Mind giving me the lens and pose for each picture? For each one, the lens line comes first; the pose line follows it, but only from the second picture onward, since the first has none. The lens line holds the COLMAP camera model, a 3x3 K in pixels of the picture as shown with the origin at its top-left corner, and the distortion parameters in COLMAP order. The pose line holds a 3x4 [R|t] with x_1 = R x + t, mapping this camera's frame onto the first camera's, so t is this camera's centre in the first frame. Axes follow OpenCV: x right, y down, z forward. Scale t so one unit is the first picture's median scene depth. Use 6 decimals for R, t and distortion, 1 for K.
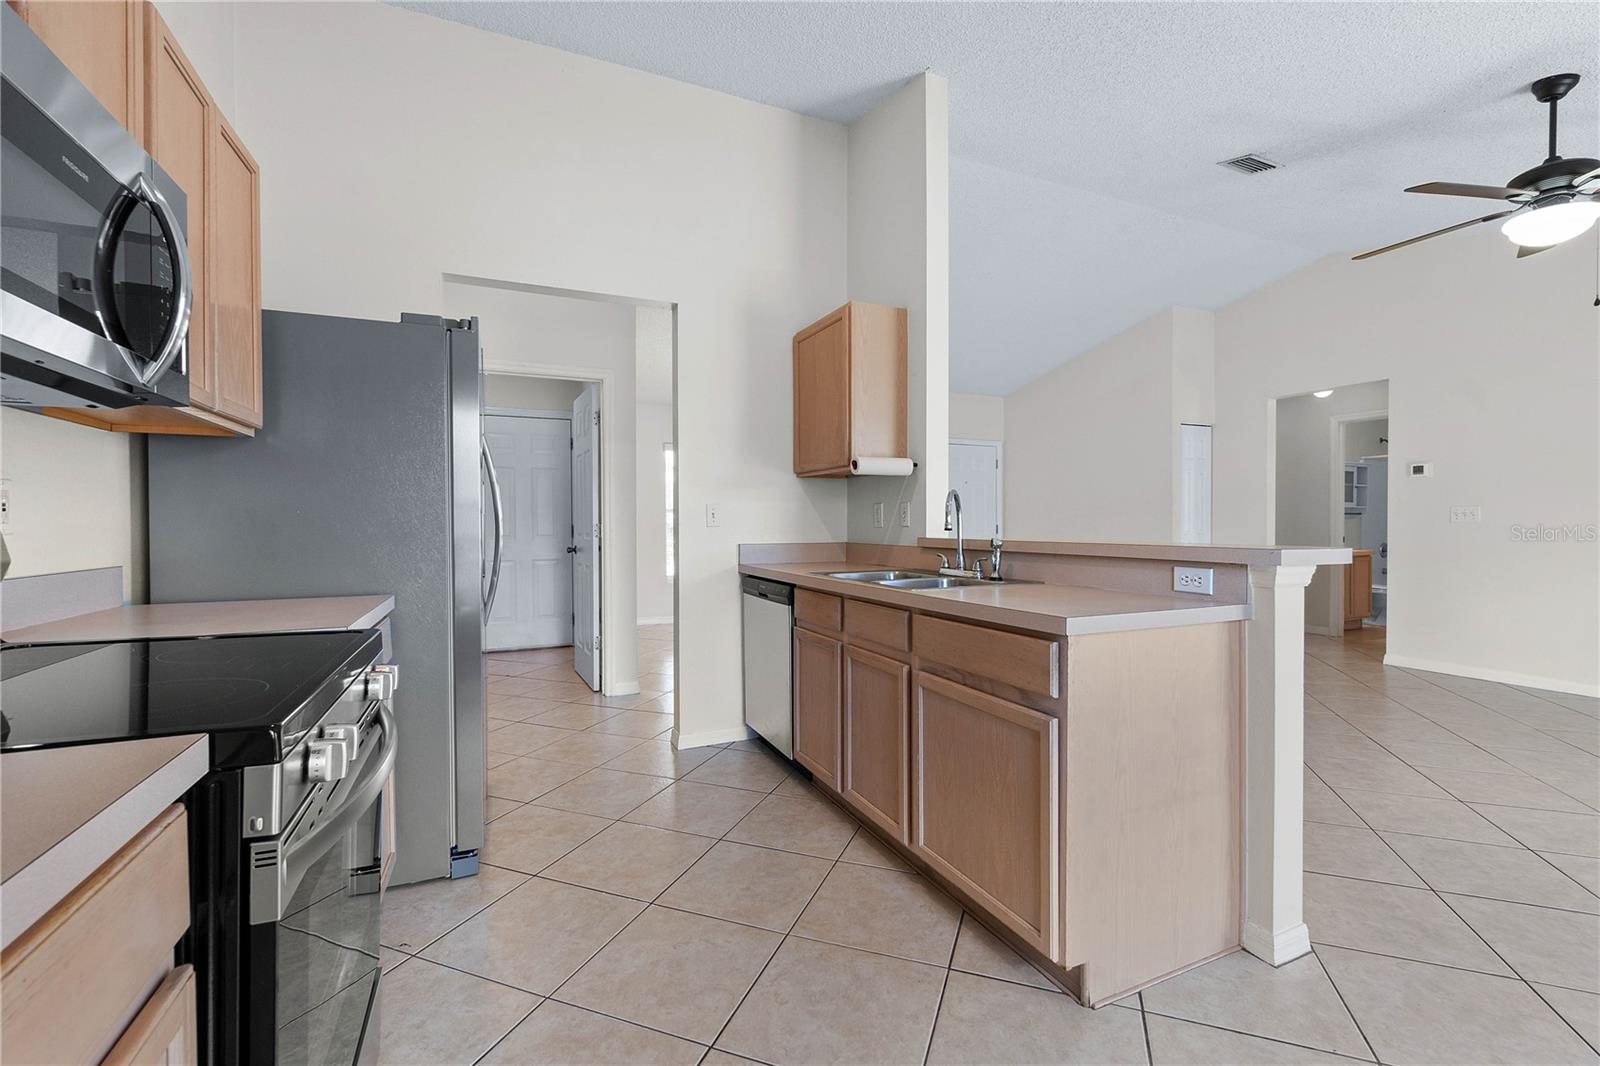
lens RADIAL K [[691.1, 0, 803.2], [0, 691.1, 524.8], [0, 0, 1]] dist [-0.002079, 0.000429]
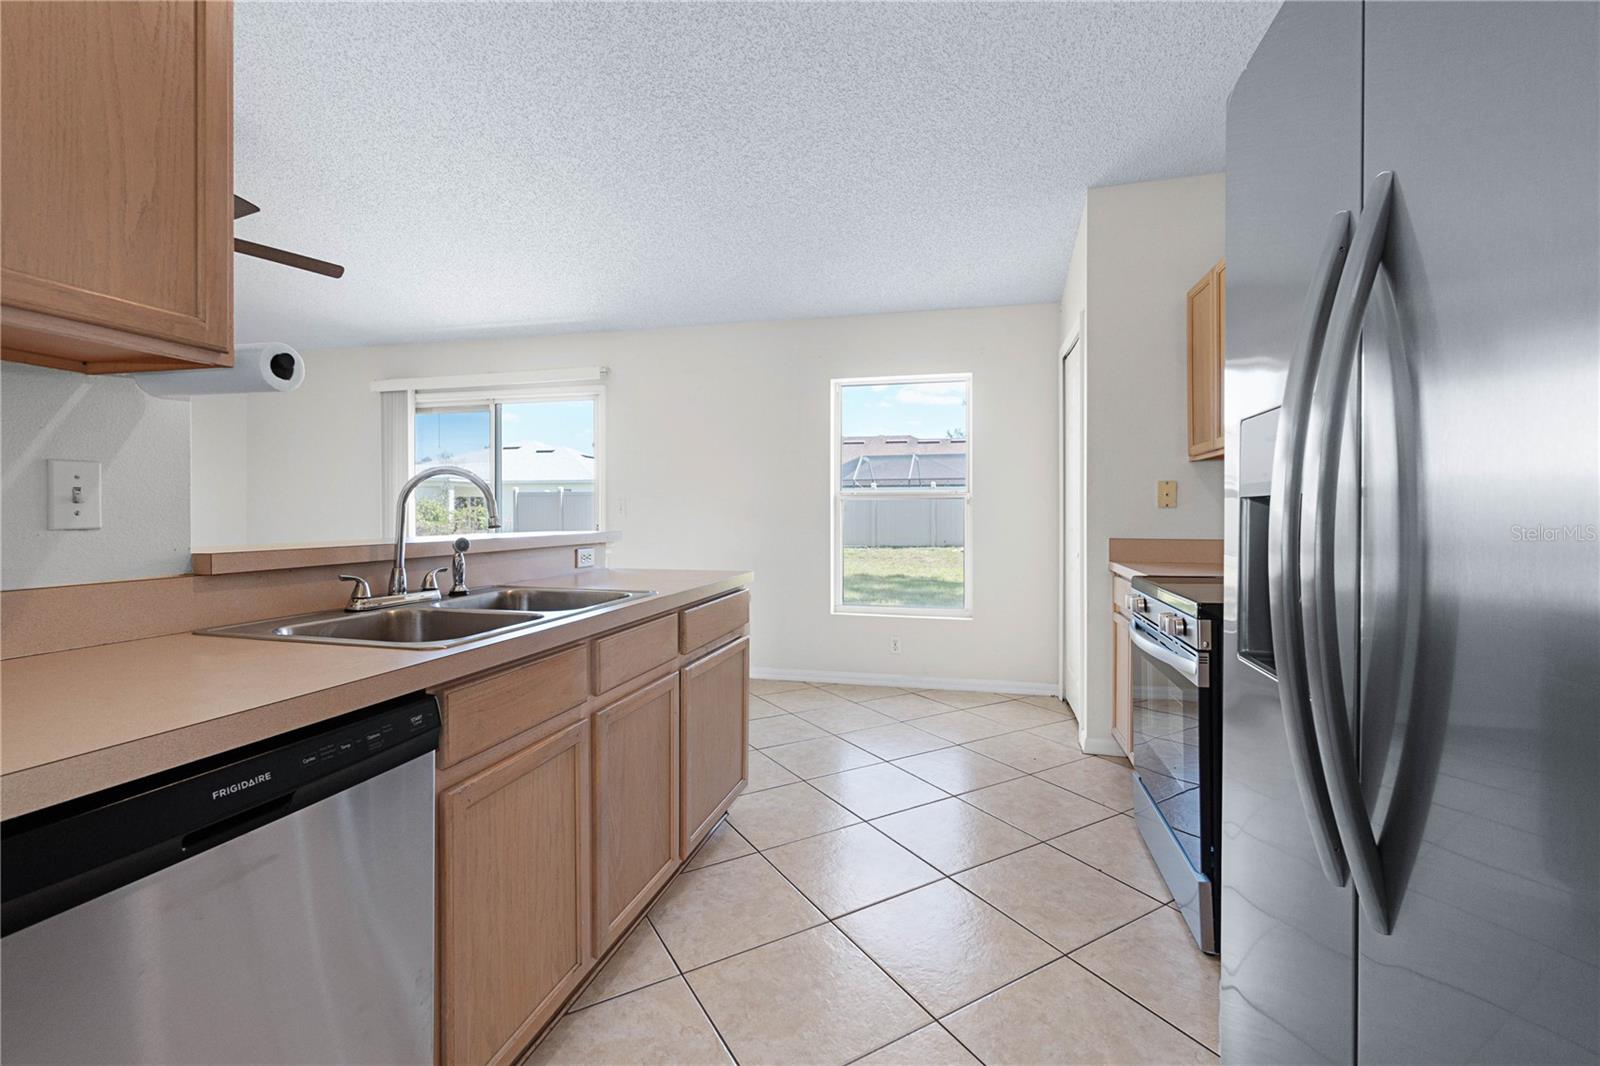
lens RADIAL K [[691.1, 0, 803.2], [0, 691.1, 524.8], [0, 0, 1]] dist [-0.002079, 0.000429]
pose [[-0.787857, -0.009328, 0.615788, -0.510233], [0.001310, 0.999858, 0.016821, -0.006392], [-0.615857, 0.014059, -0.787733, 1.514639]]
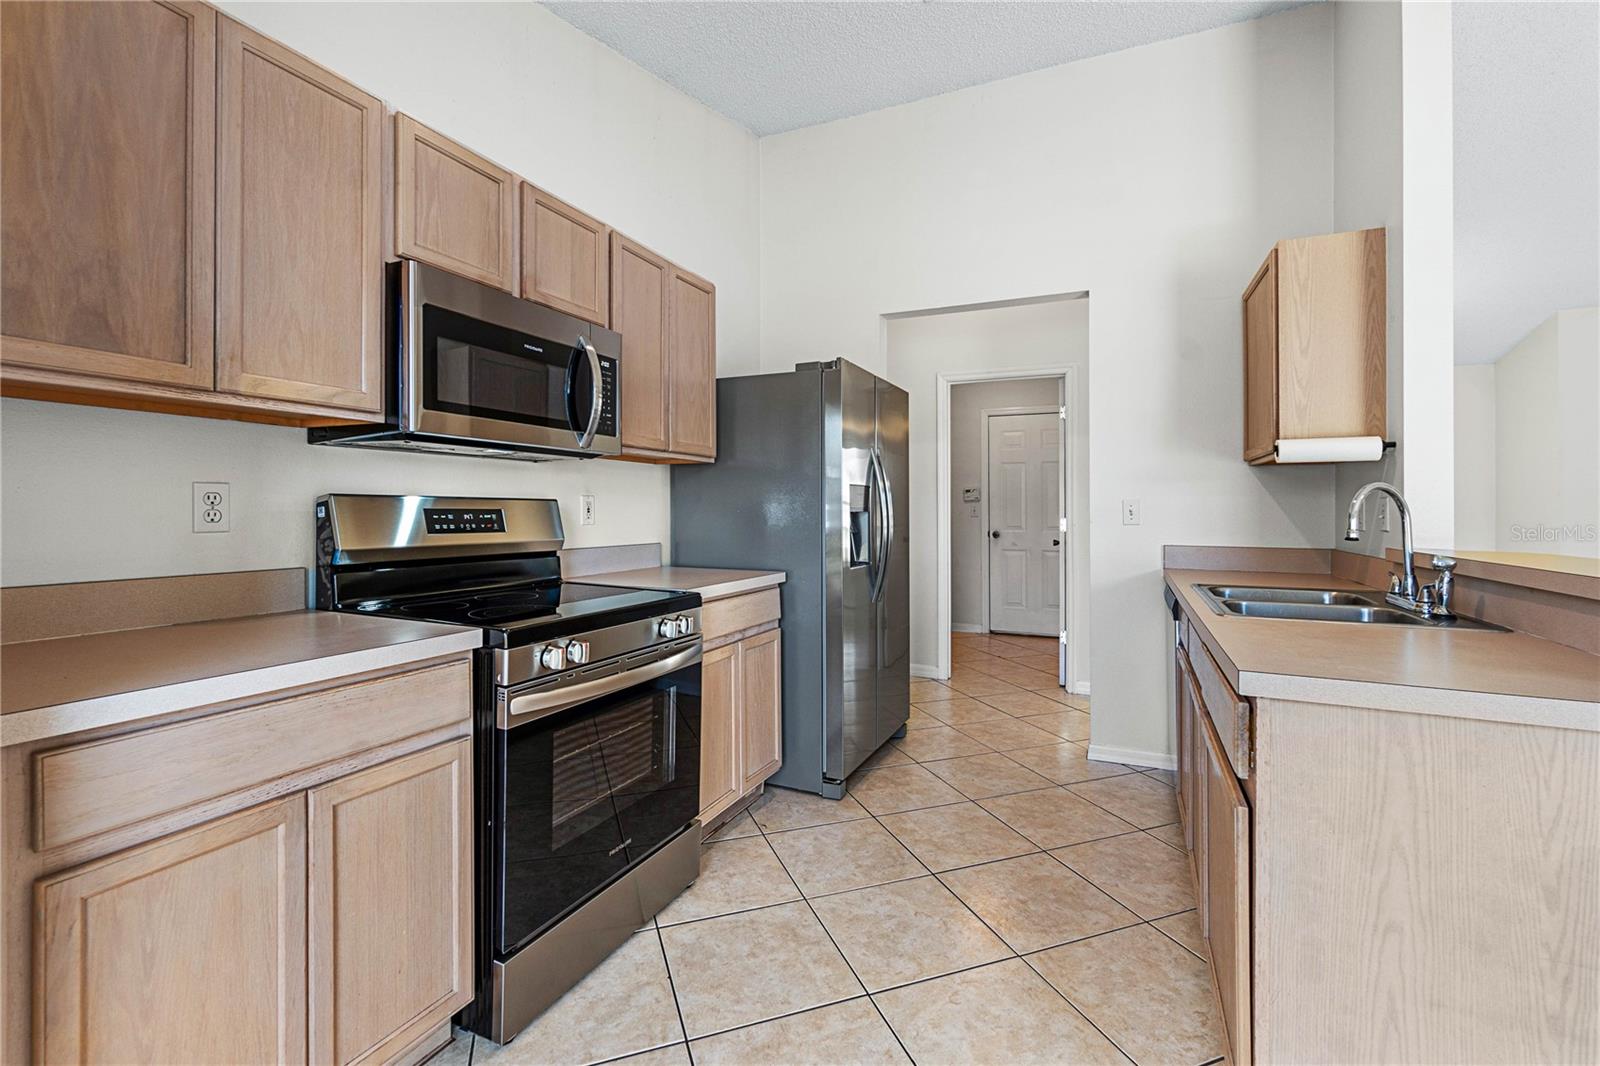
lens RADIAL K [[694.3, 0, 799.1], [0, 694.3, 504.5], [0, 0, 1]] dist [-0.000407, 0.000311]
pose [[0.656932, 0.000744, -0.753950, 0.419109], [-0.009342, 0.999931, -0.007153, -0.020568], [0.753892, 0.011743, 0.656893, 0.106888]]
